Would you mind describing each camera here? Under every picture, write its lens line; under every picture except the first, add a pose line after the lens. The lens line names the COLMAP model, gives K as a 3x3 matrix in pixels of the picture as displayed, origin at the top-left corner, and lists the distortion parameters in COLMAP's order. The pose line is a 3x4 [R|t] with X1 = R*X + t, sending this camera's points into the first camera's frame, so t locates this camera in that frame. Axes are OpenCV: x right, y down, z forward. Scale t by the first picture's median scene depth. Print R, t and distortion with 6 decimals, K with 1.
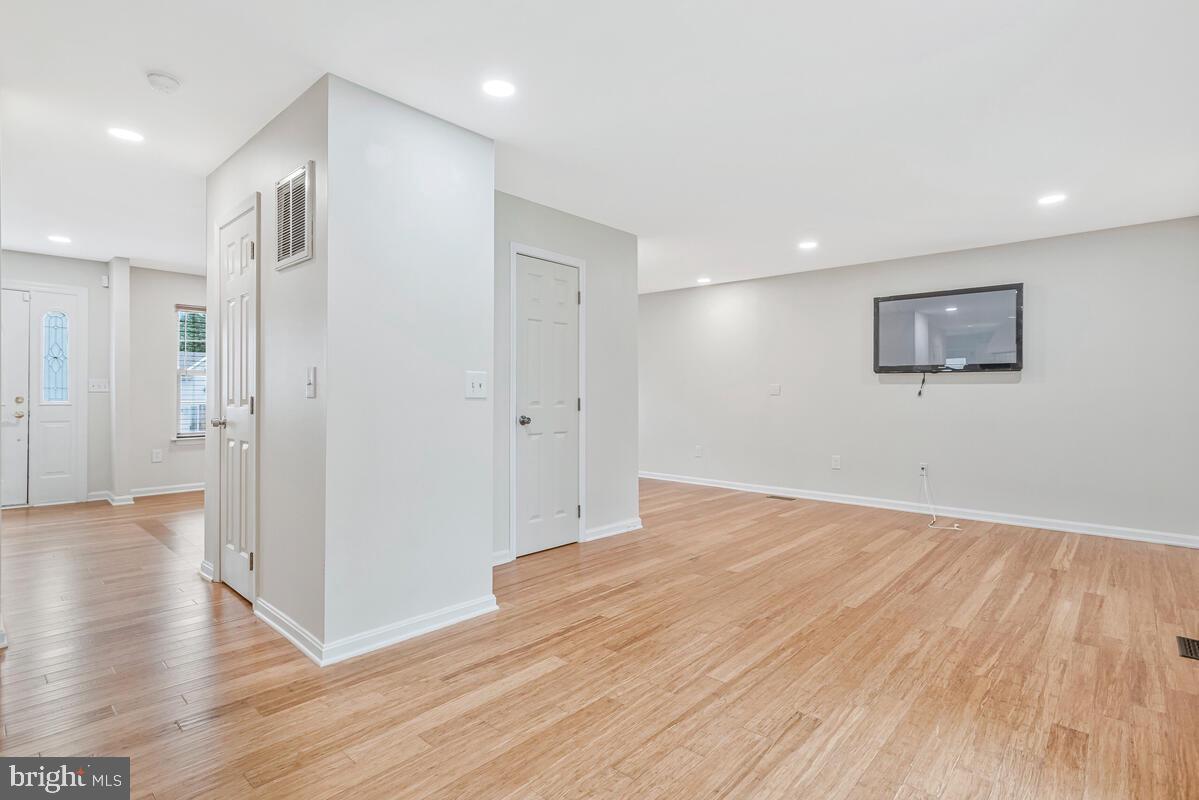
lens RADIAL K [[586.2, 0, 599.5], [0, 586.2, 400.0], [0, 0, 1]] dist [0.000644, 0.000077]
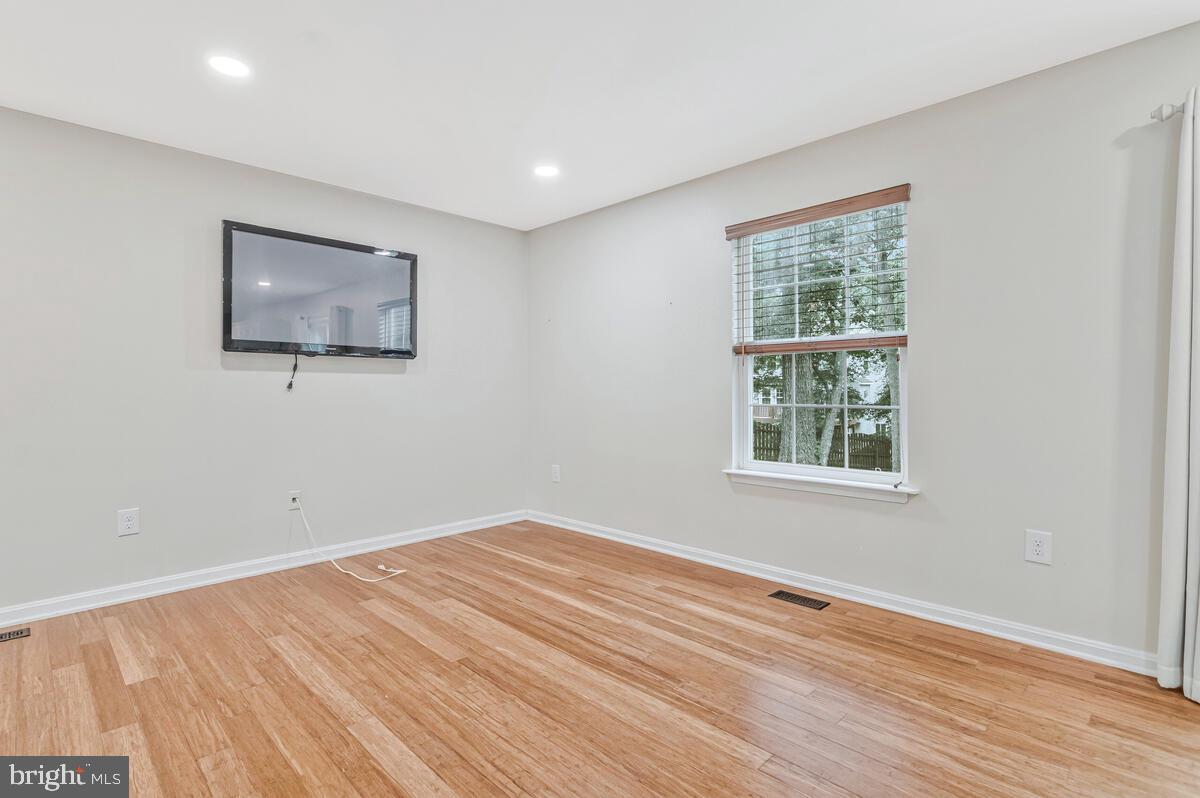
lens RADIAL K [[574.7, 0, 589.6], [0, 574.7, 393.3], [0, 0, 1]] dist [0.001528, 0.001651]
pose [[0.058487, -0.015777, 0.998163, -0.124735], [0.012407, 0.999809, 0.015076, -0.013543], [-0.998211, 0.011503, 0.058671, 1.010545]]
